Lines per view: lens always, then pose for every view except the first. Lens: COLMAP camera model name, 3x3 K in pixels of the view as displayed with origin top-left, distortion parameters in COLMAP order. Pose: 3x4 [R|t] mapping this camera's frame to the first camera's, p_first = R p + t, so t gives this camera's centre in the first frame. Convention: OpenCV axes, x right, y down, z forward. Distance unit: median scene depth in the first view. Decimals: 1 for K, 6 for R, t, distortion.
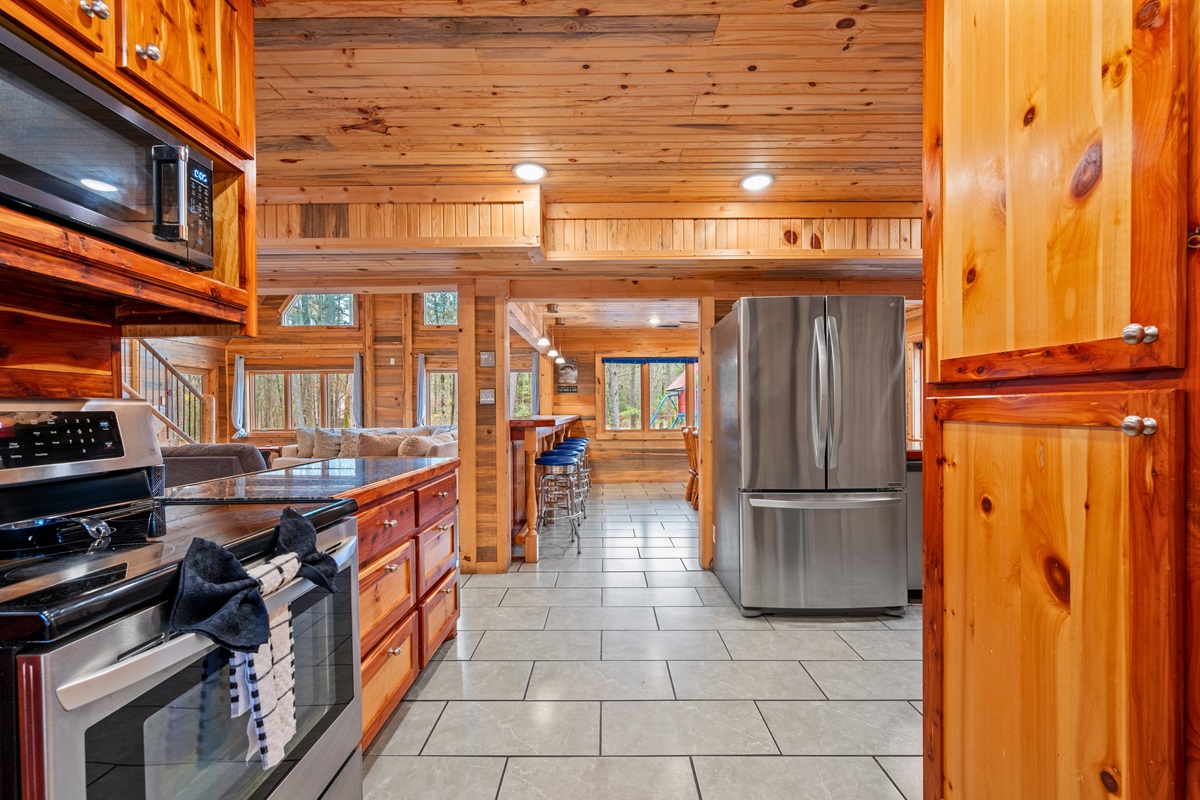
lens RADIAL K [[489.1, 0, 605.3], [0, 489.1, 414.6], [0, 0, 1]] dist [-0.001842, 0.000011]
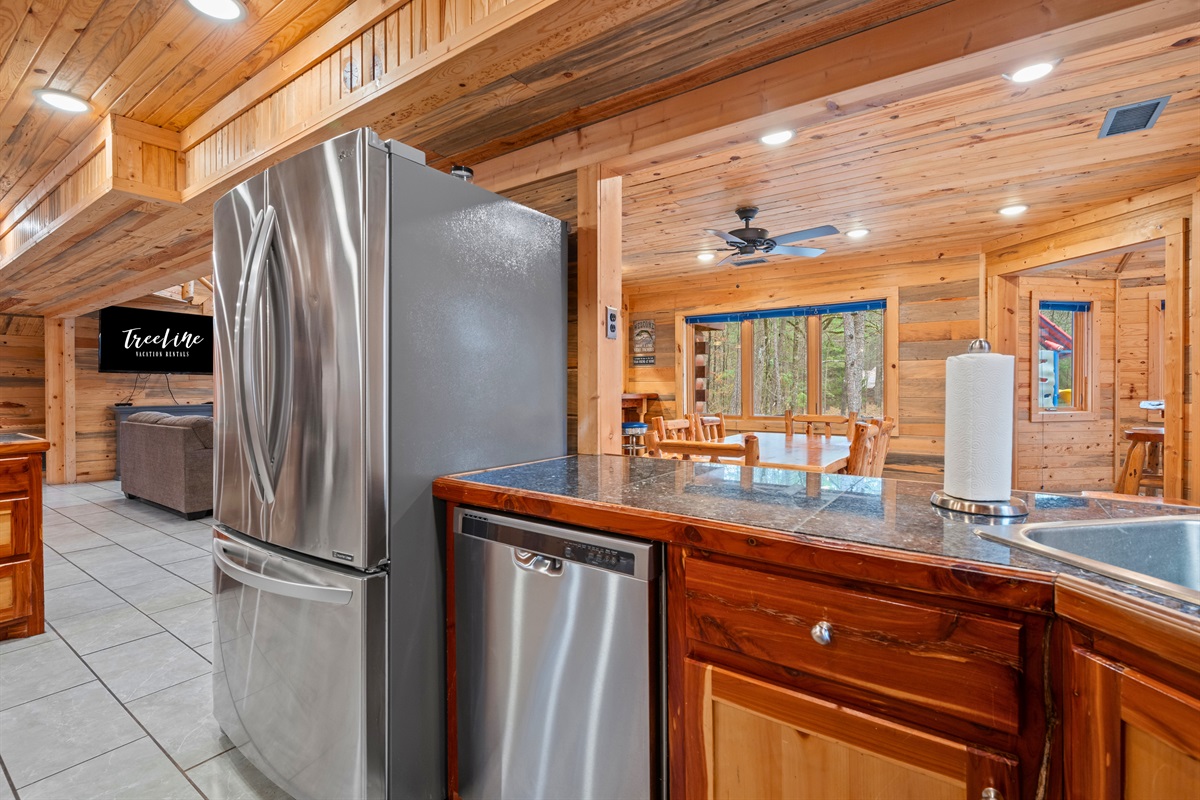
lens RADIAL K [[547.7, 0, 604.0], [0, 547.7, 393.2], [0, 0, 1]] dist [0.000239, 0.000121]
pose [[0.814651, 0.009249, -0.579877, 1.562154], [-0.006657, 0.999956, 0.006597, -0.021317], [0.579913, -0.001513, 0.814677, 1.059250]]
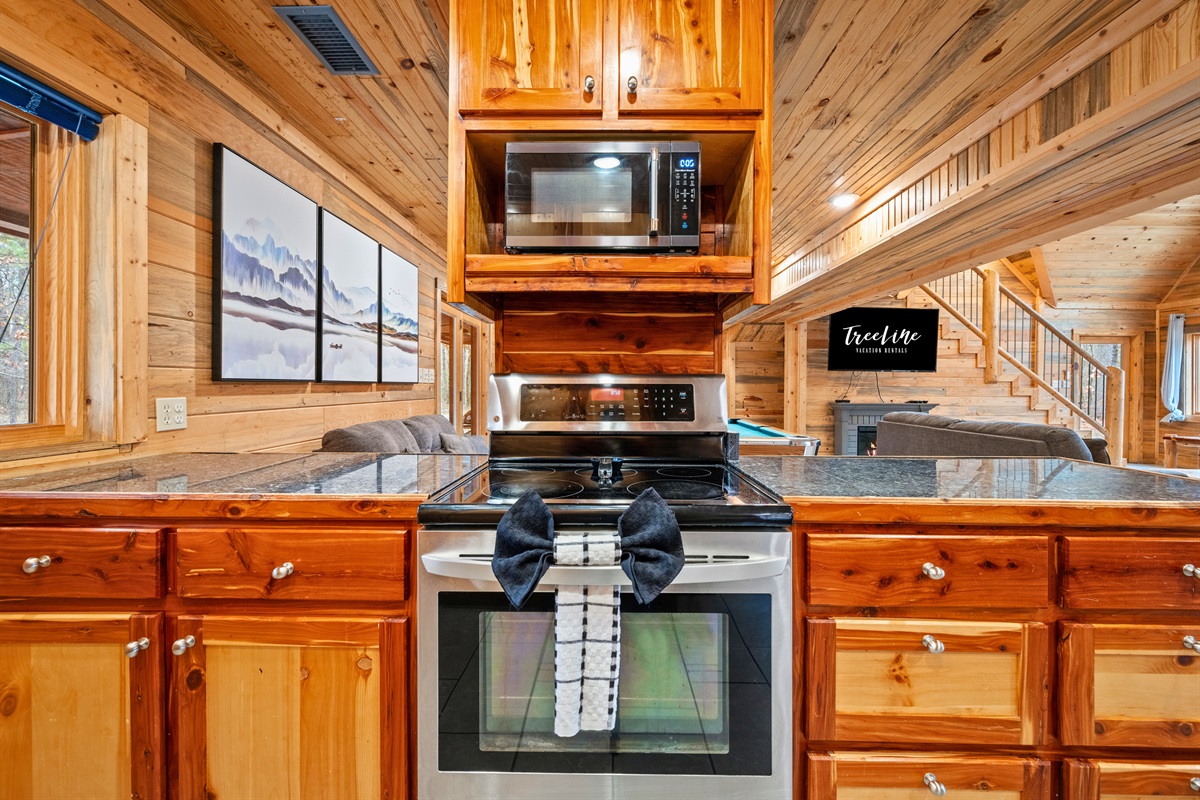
lens RADIAL K [[484.3, 0, 602.0], [0, 484.3, 389.0], [0, 0, 1]] dist [-0.002570, 0.000936]
pose [[-0.019513, 0.013604, -0.999717, 0.152099], [-0.015040, 0.999790, 0.013898, -0.005515], [0.999696, 0.015307, -0.019304, 0.542046]]
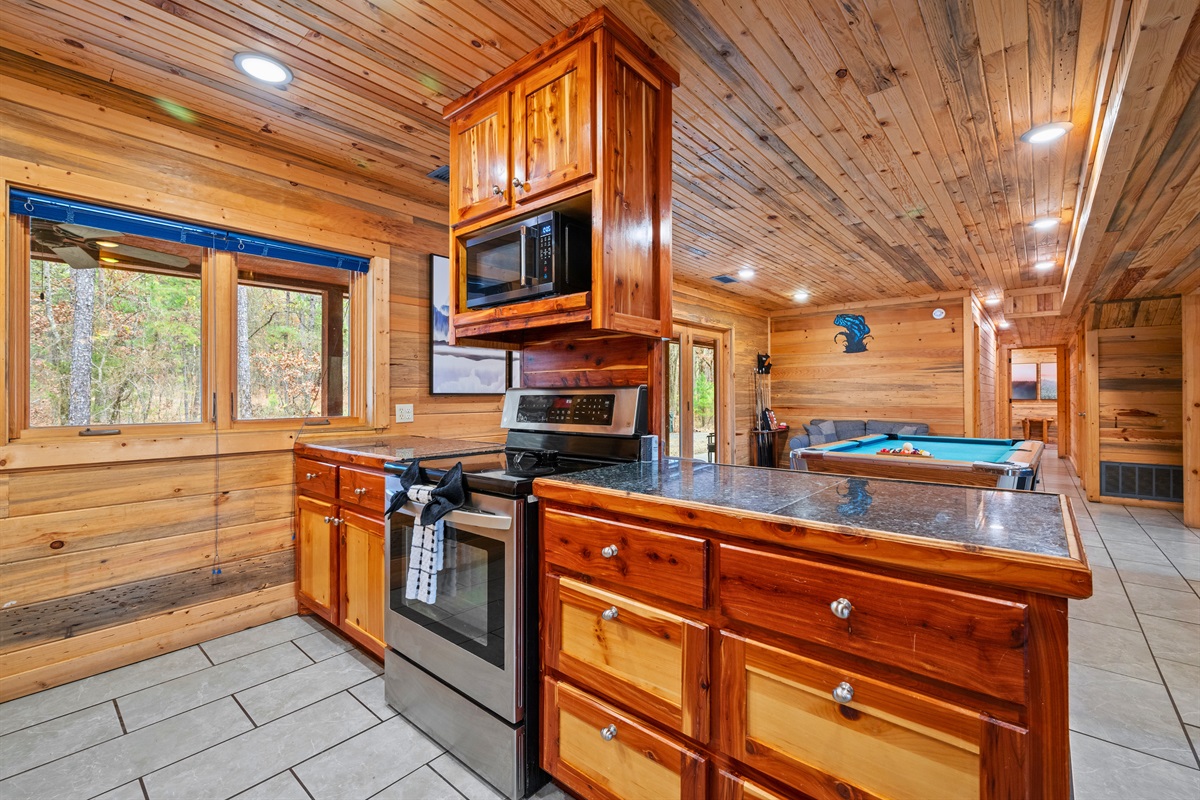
lens RADIAL K [[511.9, 0, 602.8], [0, 511.9, 391.8], [0, 0, 1]] dist [-0.002237, -0.000758]
pose [[-0.650456, 0.001945, -0.759541, 0.127617], [-0.001289, 0.999992, 0.003664, -0.013616], [0.759543, 0.003362, -0.650449, 1.347755]]
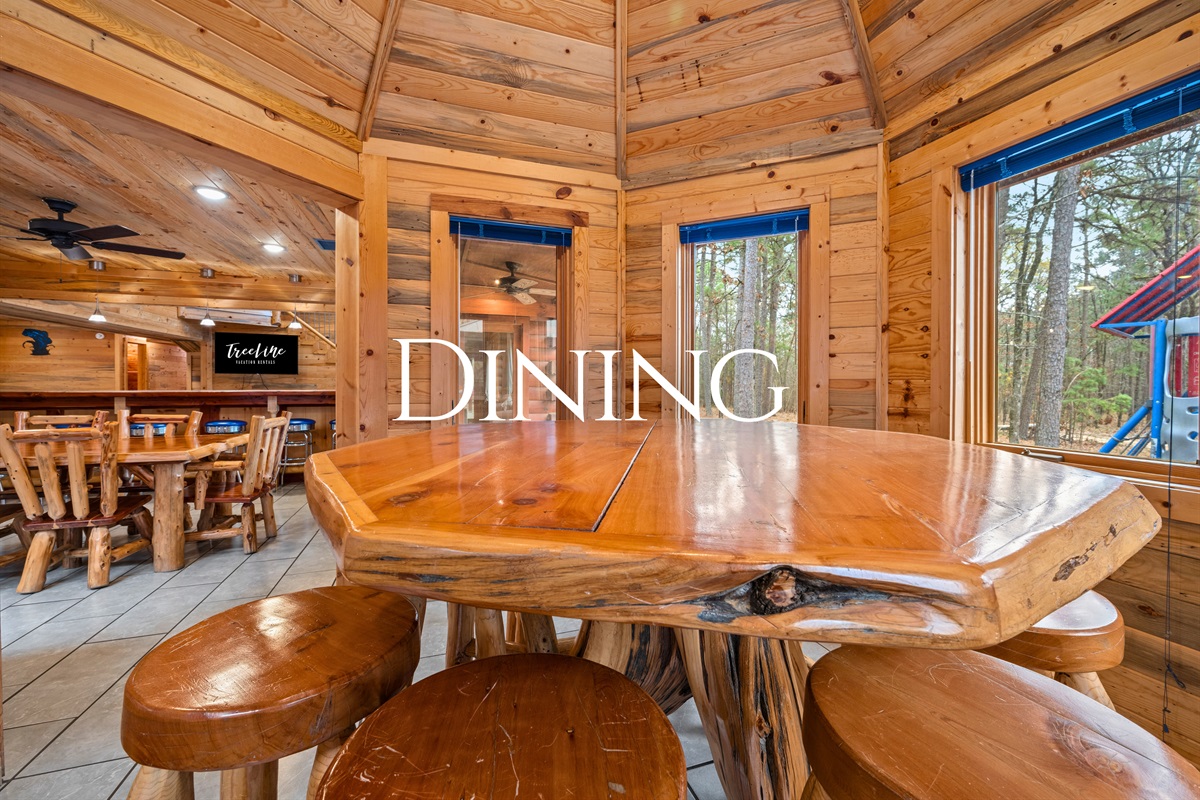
lens RADIAL K [[484.3, 0, 600.4], [0, 484.3, 389.4], [0, 0, 1]] dist [-0.002570, 0.000936]
pose [[0.332298, 0.017171, -0.943018, 3.049458], [-0.012131, 0.999829, 0.013931, -0.059747], [0.943097, 0.006810, 0.332449, 4.241054]]
